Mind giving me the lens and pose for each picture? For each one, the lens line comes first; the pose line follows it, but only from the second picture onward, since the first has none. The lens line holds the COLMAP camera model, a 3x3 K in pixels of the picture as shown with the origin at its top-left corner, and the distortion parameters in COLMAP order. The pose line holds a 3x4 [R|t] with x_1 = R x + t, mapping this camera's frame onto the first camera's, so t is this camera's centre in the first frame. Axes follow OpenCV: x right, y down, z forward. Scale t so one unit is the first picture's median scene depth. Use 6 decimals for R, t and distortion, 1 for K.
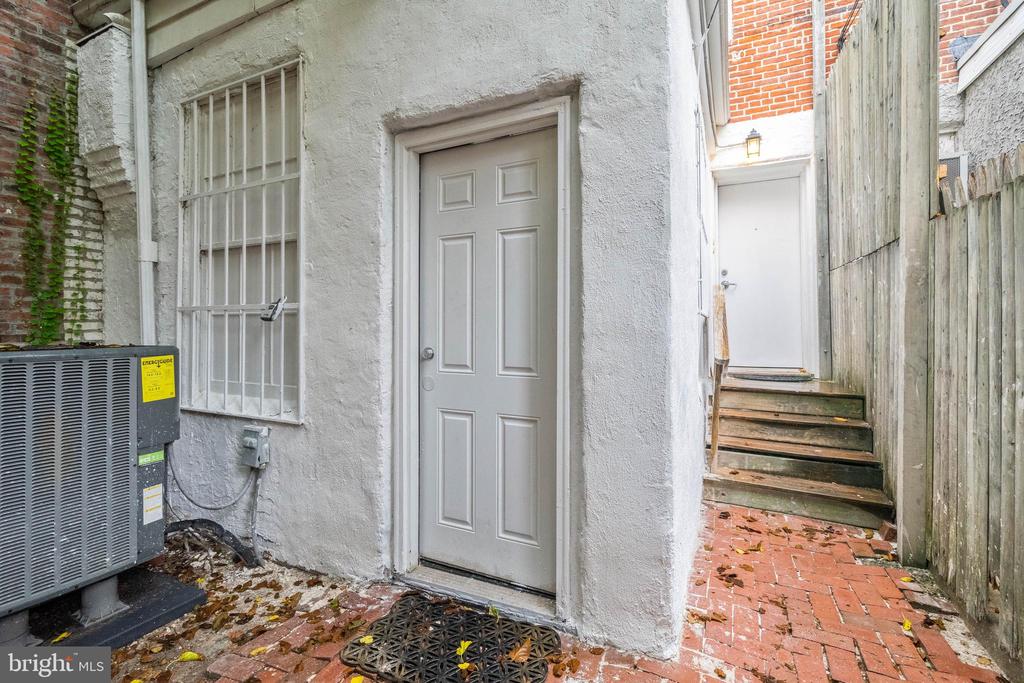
lens RADIAL K [[466.6, 0, 509.4], [0, 466.6, 324.0], [0, 0, 1]] dist [0.001592, -0.000684]
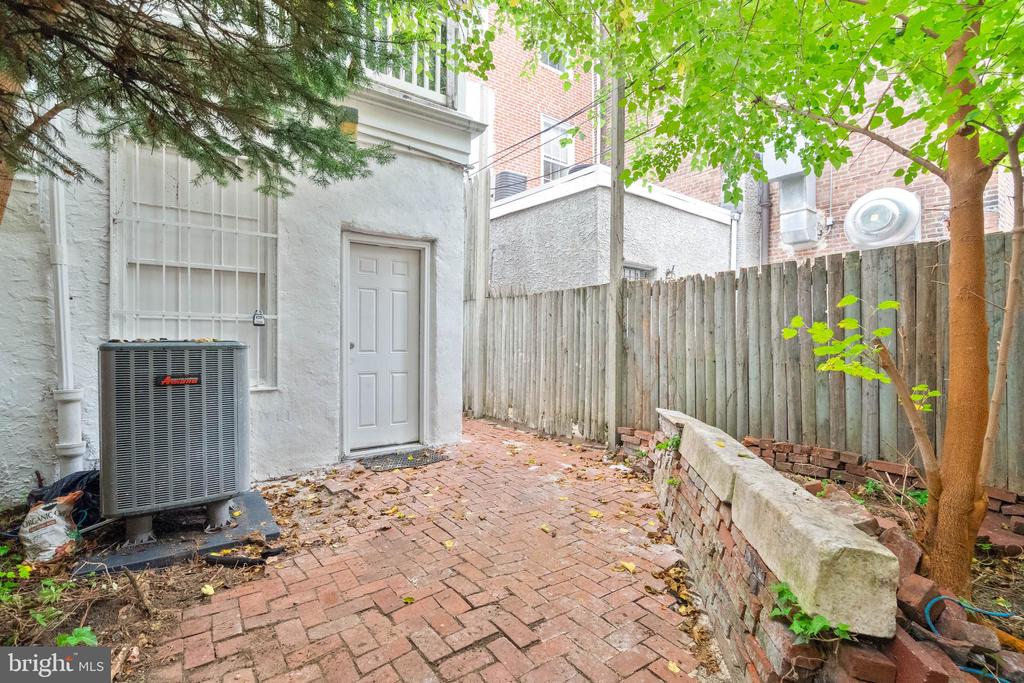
lens RADIAL K [[466.6, 0, 512.4], [0, 466.6, 343.5], [0, 0, 1]] dist [0.001592, -0.000684]
pose [[0.475409, -0.004097, 0.879755, -1.718924], [-0.015819, 0.999788, 0.013204, 0.021858], [-0.879622, -0.020194, 0.475244, -0.571552]]
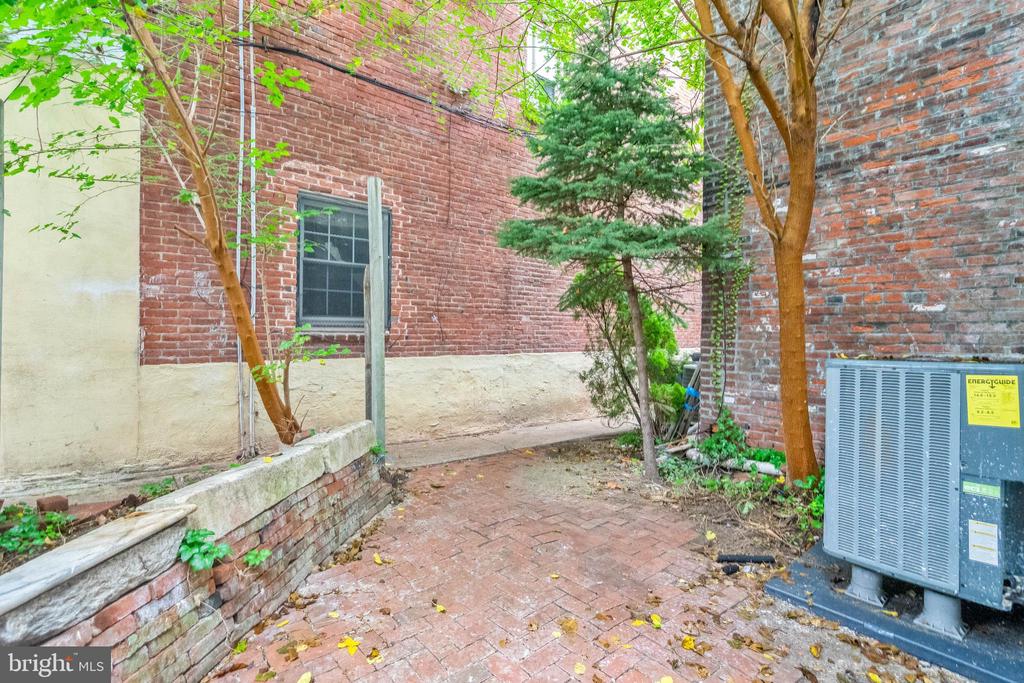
lens RADIAL K [[466.6, 0, 509.9], [0, 466.6, 336.7], [0, 0, 1]] dist [0.001592, -0.000684]
pose [[-0.420758, 0.002046, -0.907171, 0.399673], [0.008364, 0.999964, -0.001624, -0.007886], [0.907134, -0.008271, -0.420760, 0.553553]]
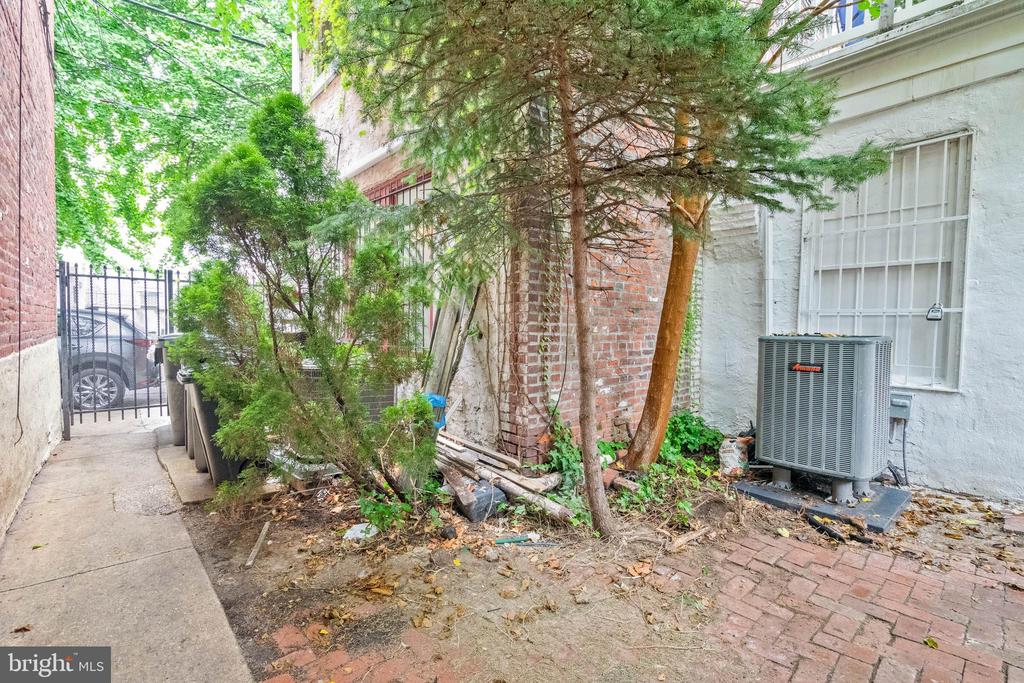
lens RADIAL K [[466.6, 0, 510.0], [0, 466.6, 346.1], [0, 0, 1]] dist [0.001592, -0.000684]
pose [[0.919660, 0.029278, -0.391623, -1.334926], [-0.006111, 0.998163, 0.060272, -0.006596], [0.392668, -0.053036, 0.918150, -0.987294]]
